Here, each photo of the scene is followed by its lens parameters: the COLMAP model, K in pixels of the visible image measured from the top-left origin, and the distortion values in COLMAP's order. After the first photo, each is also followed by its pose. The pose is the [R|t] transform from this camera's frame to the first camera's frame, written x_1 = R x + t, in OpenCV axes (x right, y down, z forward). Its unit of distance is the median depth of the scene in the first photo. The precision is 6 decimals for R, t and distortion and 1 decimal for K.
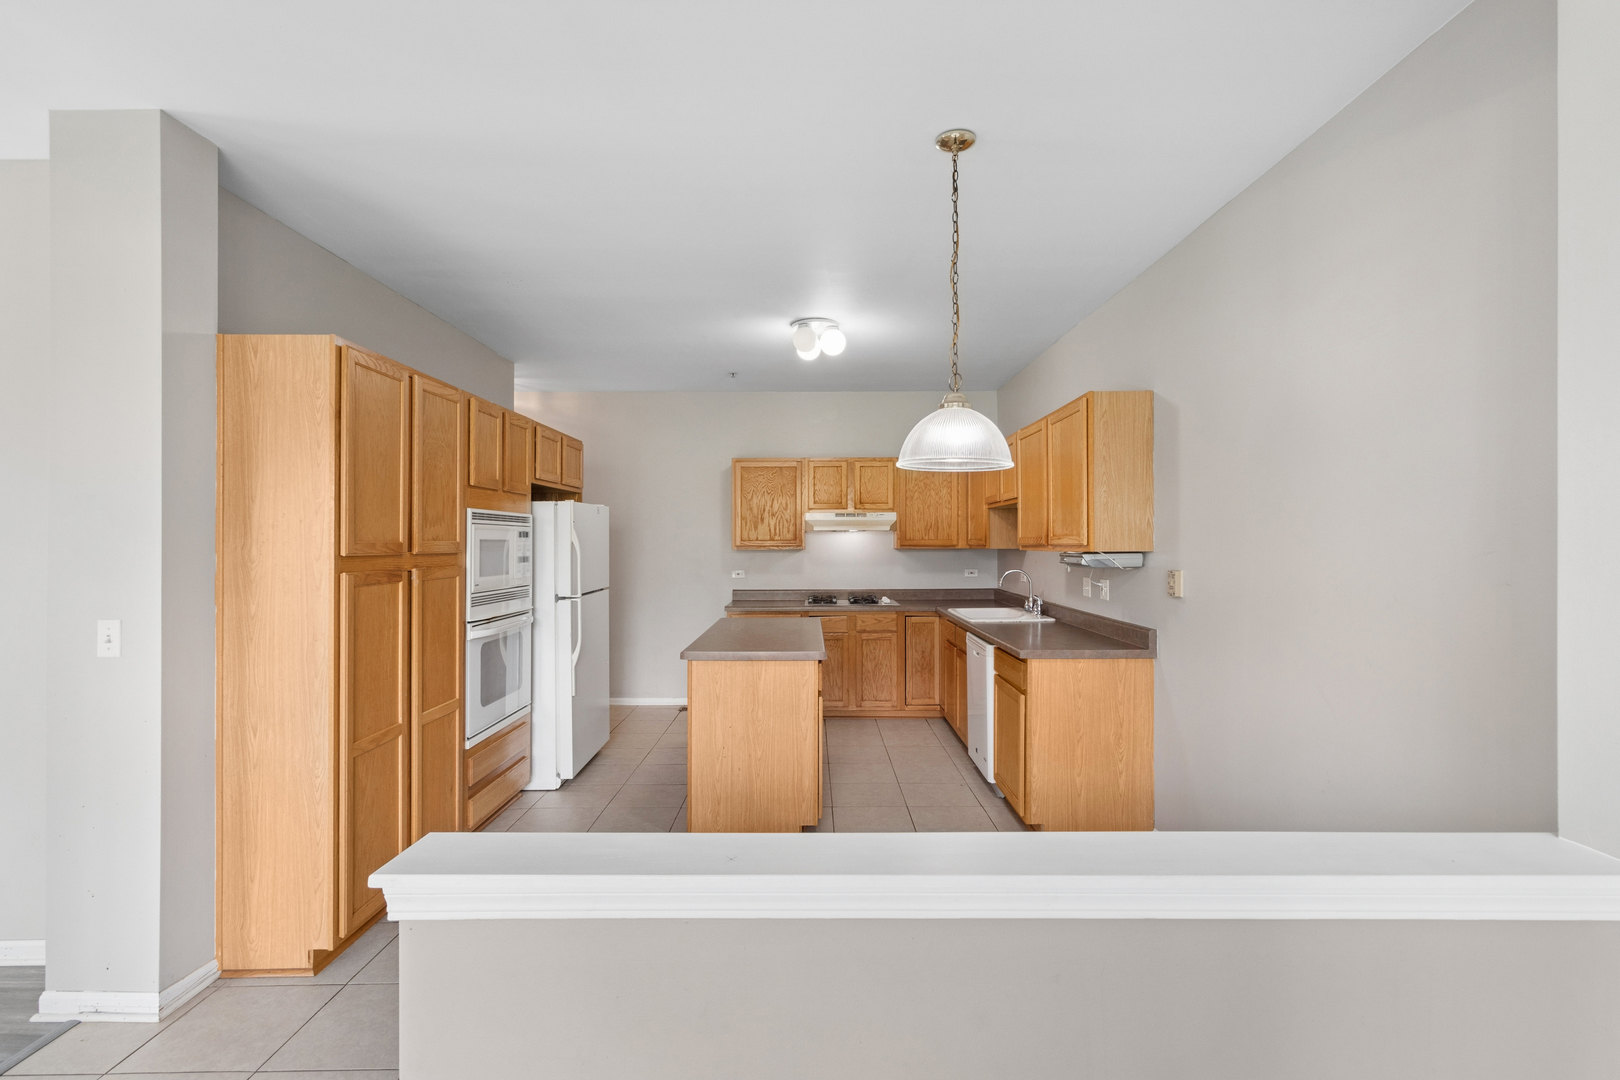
lens RADIAL K [[762.0, 0, 830.4], [0, 762.0, 538.0], [0, 0, 1]] dist [0.002214, -0.000052]
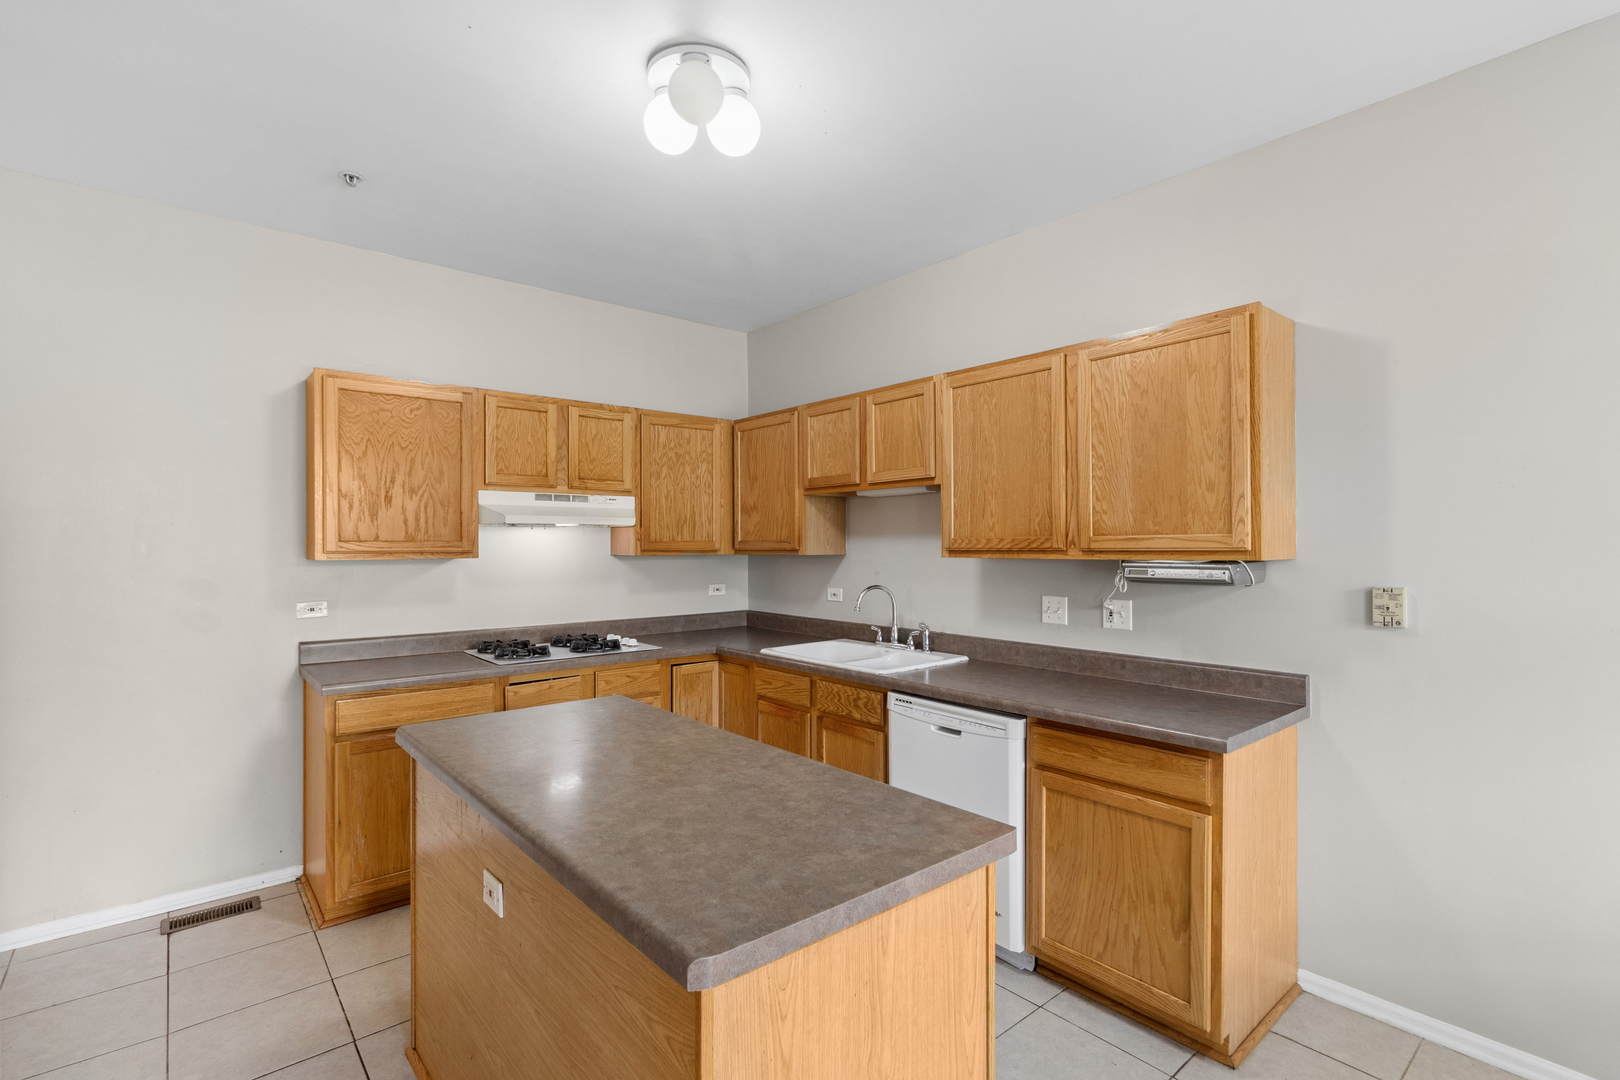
lens RADIAL K [[752.4, 0, 836.3], [0, 752.4, 540.5], [0, 0, 1]] dist [0.001918, 0.000367]
pose [[0.764960, 0.005991, 0.644050, -0.187005], [-0.004553, 0.999982, -0.003894, 0.003523], [-0.644061, 0.000047, 0.764974, 0.442029]]
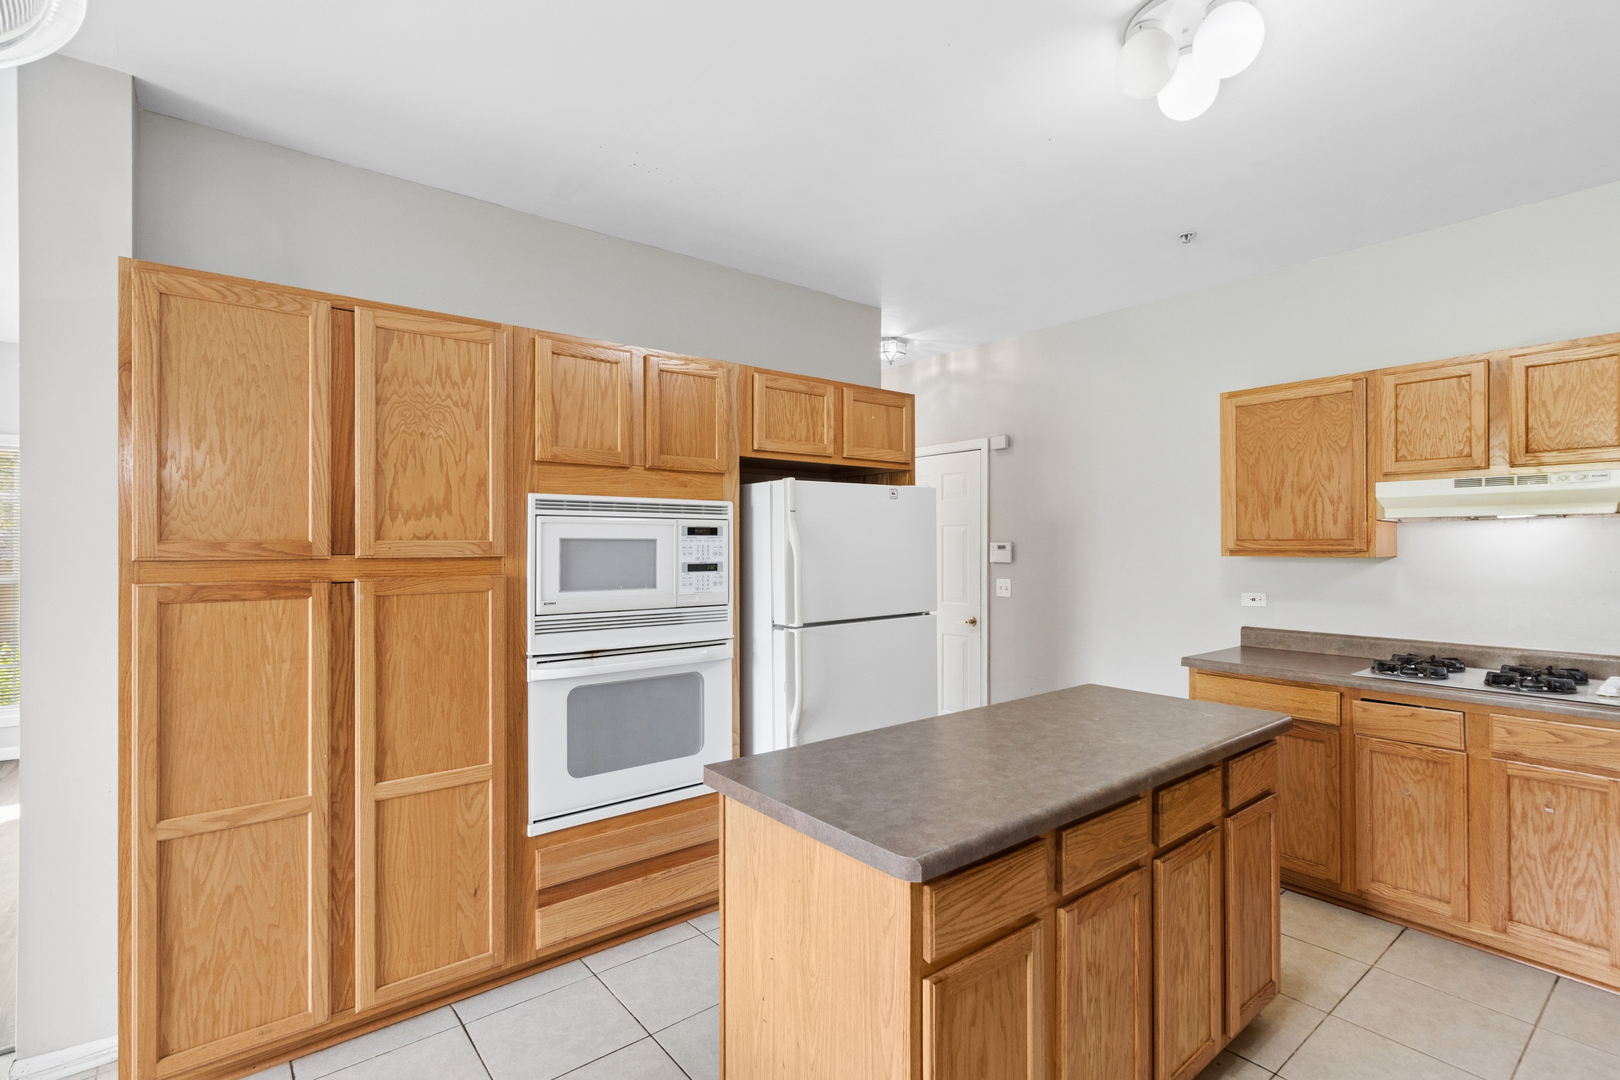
lens RADIAL K [[762.0, 0, 830.4], [0, 762.0, 538.0], [0, 0, 1]] dist [0.002214, -0.000052]
pose [[0.617124, -0.004990, -0.786850, 0.138872], [0.003626, 0.999987, -0.003498, 0.002926], [0.786857, -0.000695, 0.617134, 0.436484]]
